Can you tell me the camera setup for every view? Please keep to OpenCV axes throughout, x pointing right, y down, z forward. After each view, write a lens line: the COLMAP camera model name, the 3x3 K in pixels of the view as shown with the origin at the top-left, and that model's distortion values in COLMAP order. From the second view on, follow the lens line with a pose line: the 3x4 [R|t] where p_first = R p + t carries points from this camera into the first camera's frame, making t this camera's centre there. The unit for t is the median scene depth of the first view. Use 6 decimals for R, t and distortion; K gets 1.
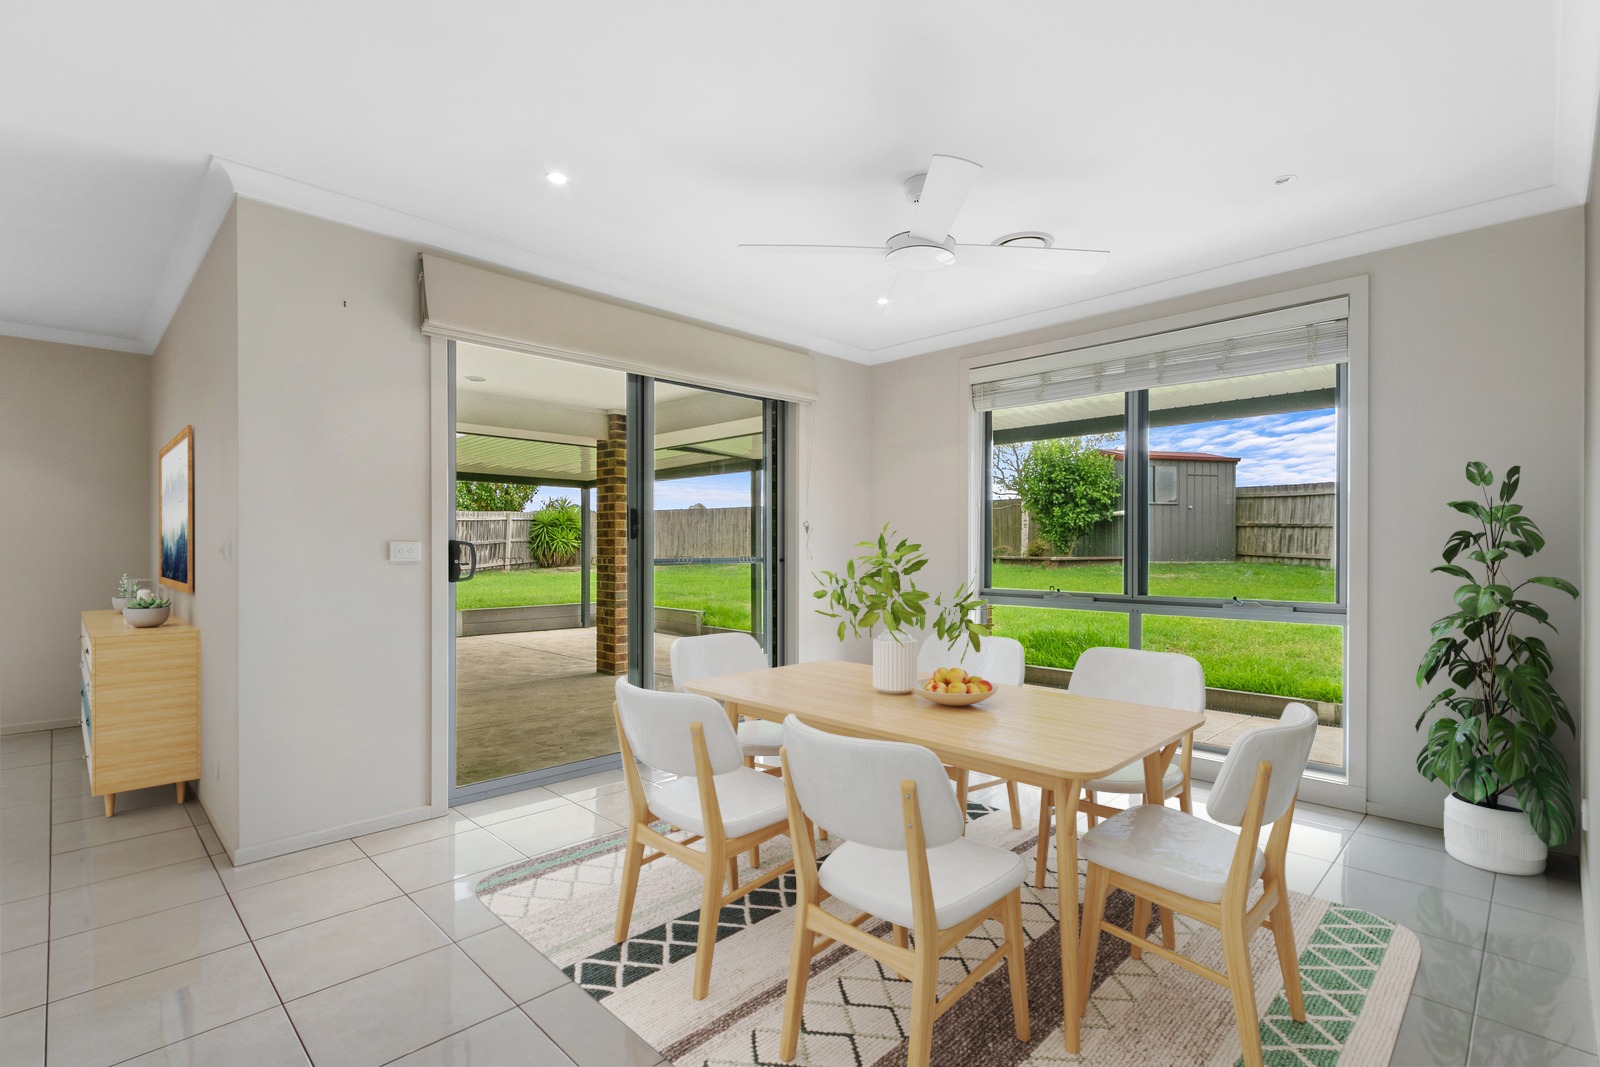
lens RADIAL K [[740.1, 0, 803.7], [0, 740.1, 532.1], [0, 0, 1]] dist [0.011604, -0.003776]
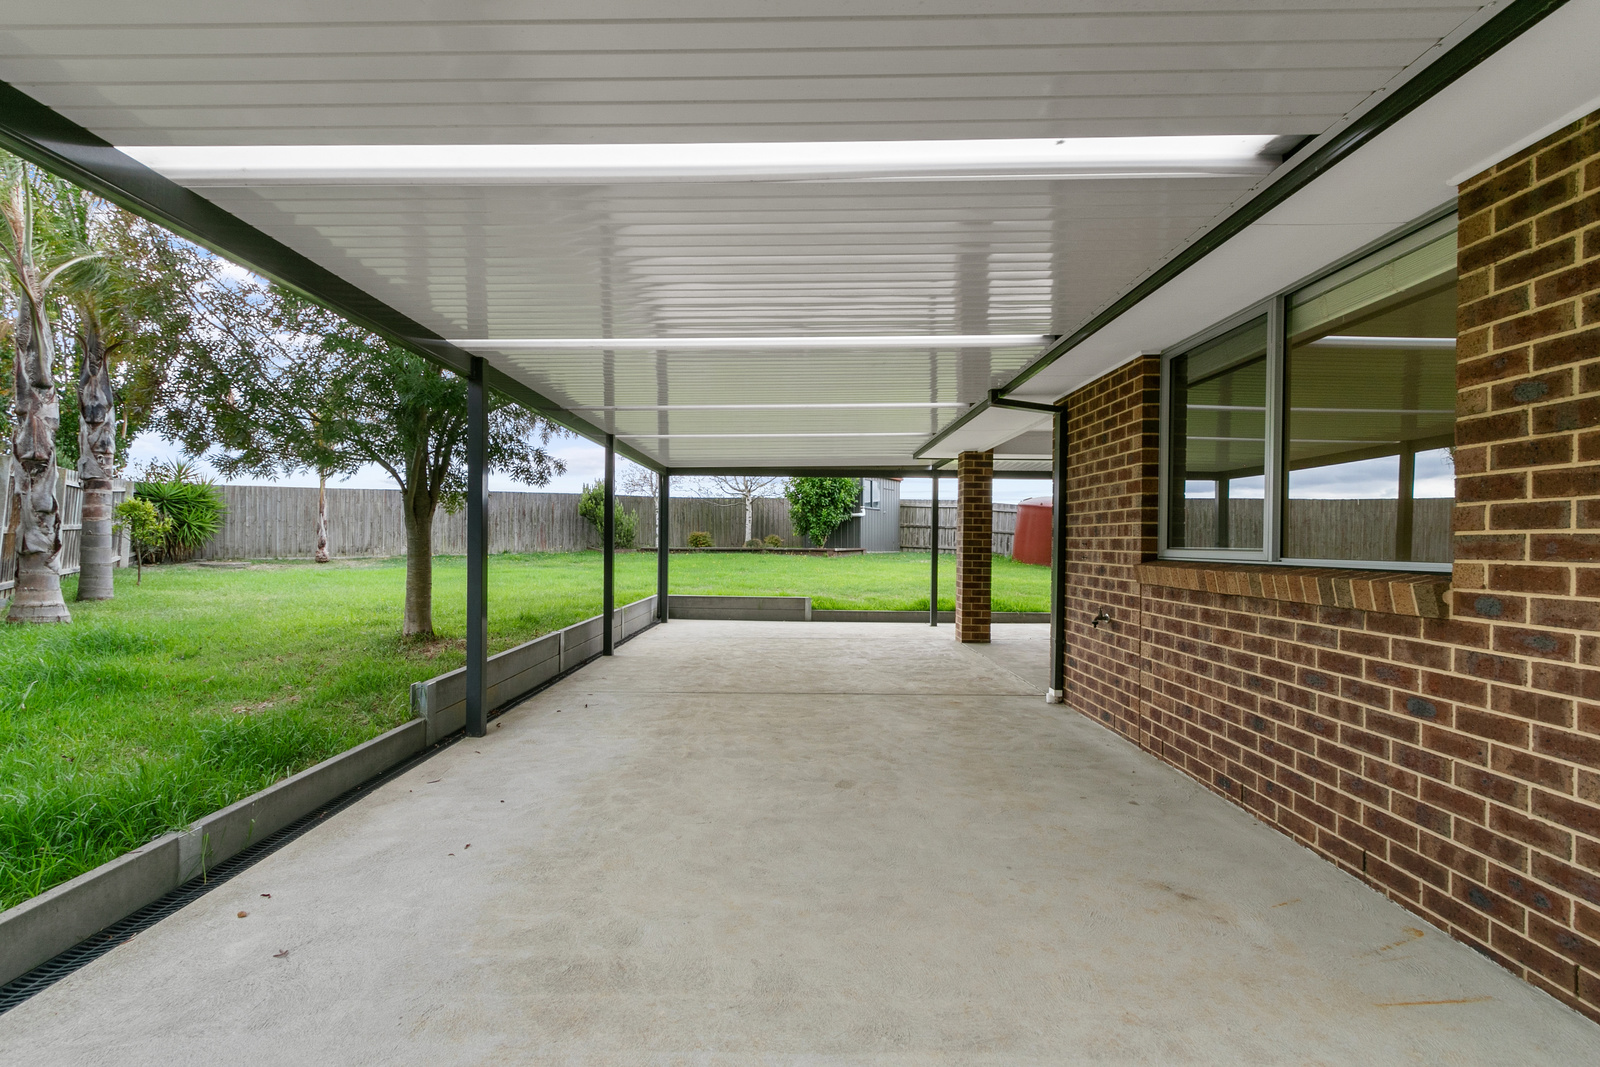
lens RADIAL K [[740.1, 0, 799.0], [0, 740.1, 539.4], [0, 0, 1]] dist [0.011604, -0.003776]
pose [[0.697504, 0.009023, 0.716524, -0.583537], [-0.023887, 0.999658, 0.010665, 0.006031], [-0.716183, -0.024555, 0.697481, 0.157692]]
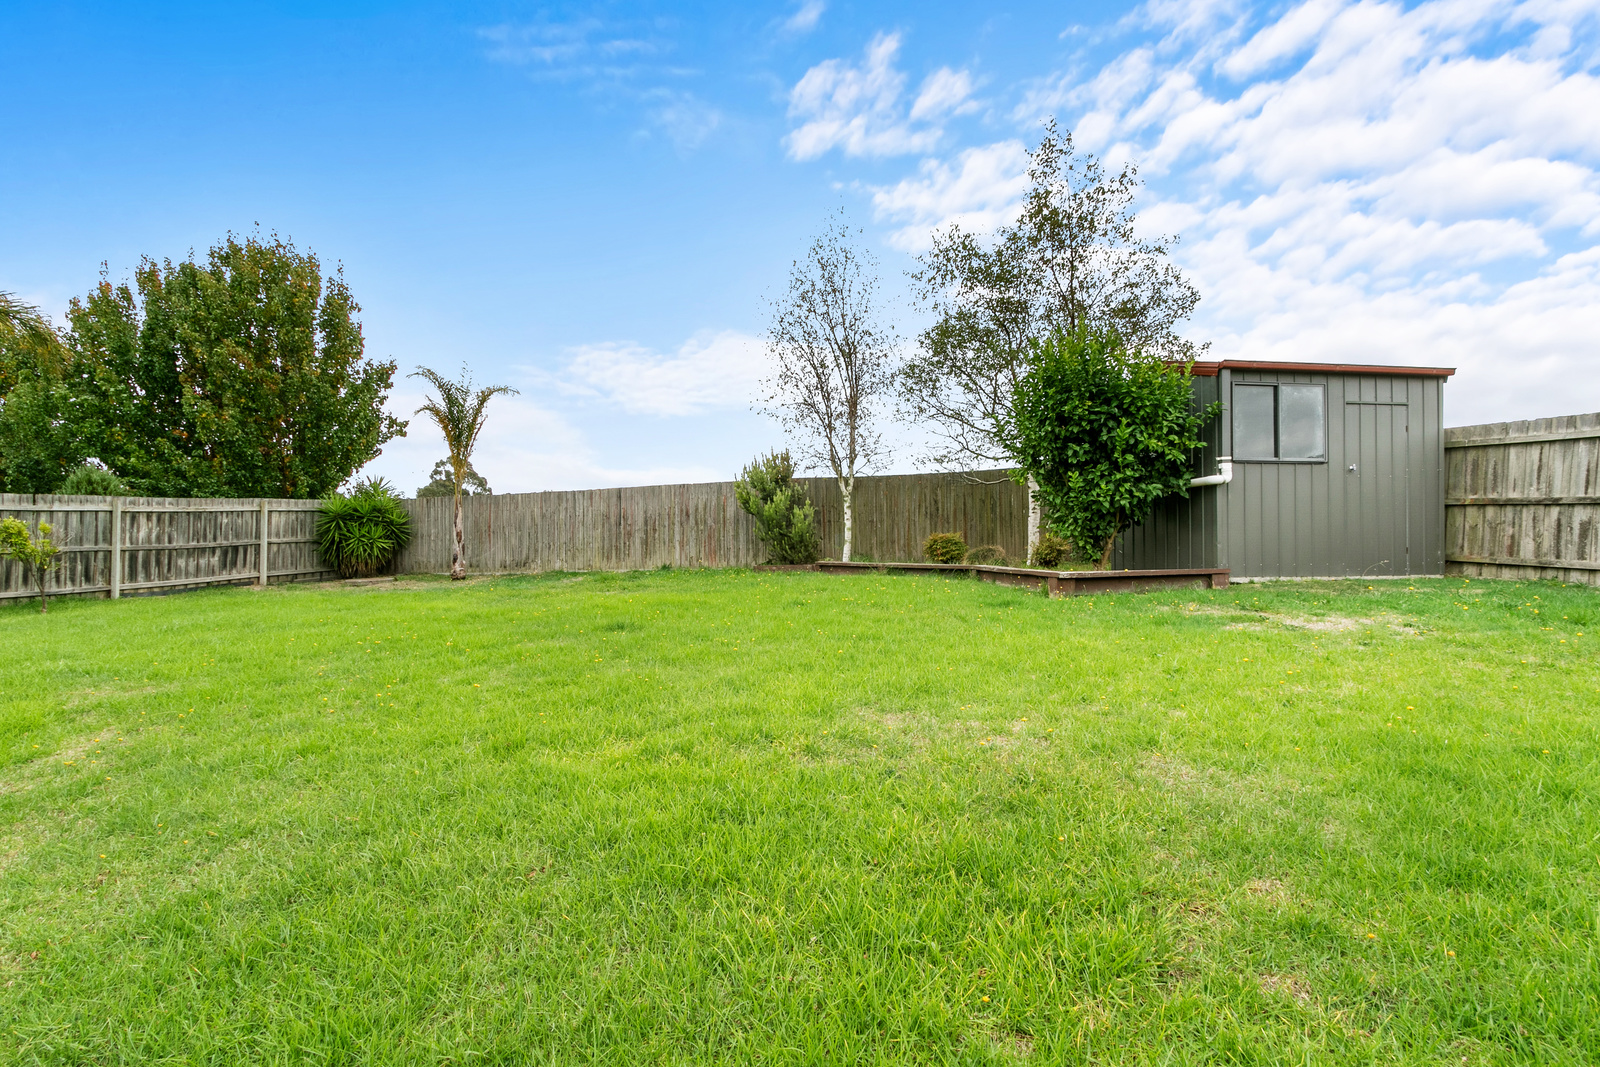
lens RADIAL K [[740.1, 0, 798.1], [0, 740.1, 526.2], [0, 0, 1]] dist [0.011604, -0.003776]
pose [[0.996867, -0.009367, -0.078541, 0.191748], [0.009537, 0.999953, 0.001788, 0.001357], [0.078521, -0.002531, 0.996909, 0.478370]]
